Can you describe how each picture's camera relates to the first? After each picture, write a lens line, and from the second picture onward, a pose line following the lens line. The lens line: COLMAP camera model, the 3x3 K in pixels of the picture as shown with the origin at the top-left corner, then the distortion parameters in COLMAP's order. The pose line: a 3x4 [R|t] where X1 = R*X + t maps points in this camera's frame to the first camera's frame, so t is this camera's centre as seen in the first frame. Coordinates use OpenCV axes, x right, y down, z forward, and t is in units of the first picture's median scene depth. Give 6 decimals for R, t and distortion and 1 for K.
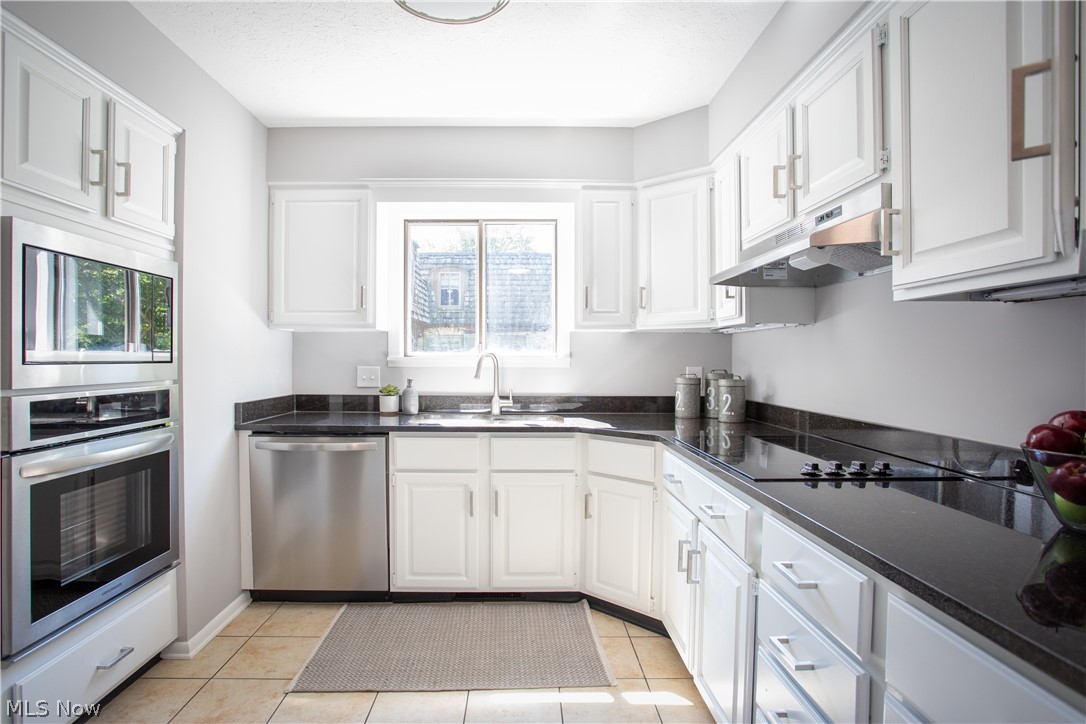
lens RADIAL K [[560.5, 0, 543.0], [0, 560.5, 362.0], [0, 0, 1]] dist [-0.088911, 0.035818]
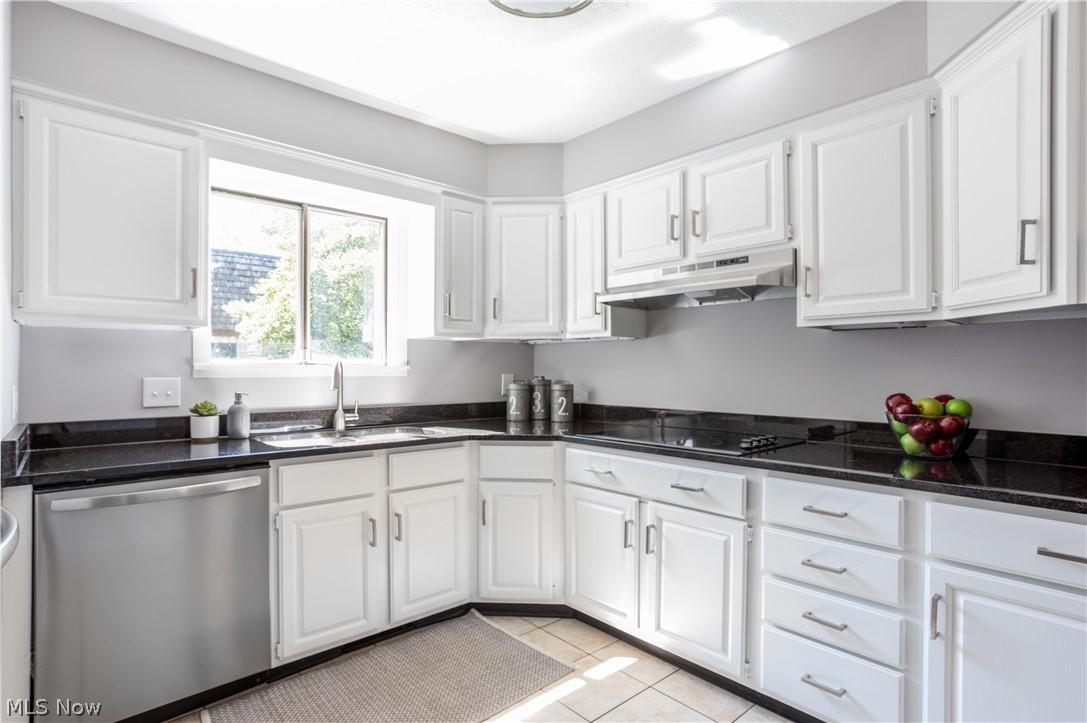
lens RADIAL K [[568.3, 0, 510.7], [0, 568.3, 364.7], [0, 0, 1]] dist [-0.060765, 0.039138]
pose [[0.762923, 0.000807, 0.646488, -0.502030], [0.007670, 0.999918, -0.010300, 0.002083], [-0.646443, 0.012817, 0.762854, 0.170418]]
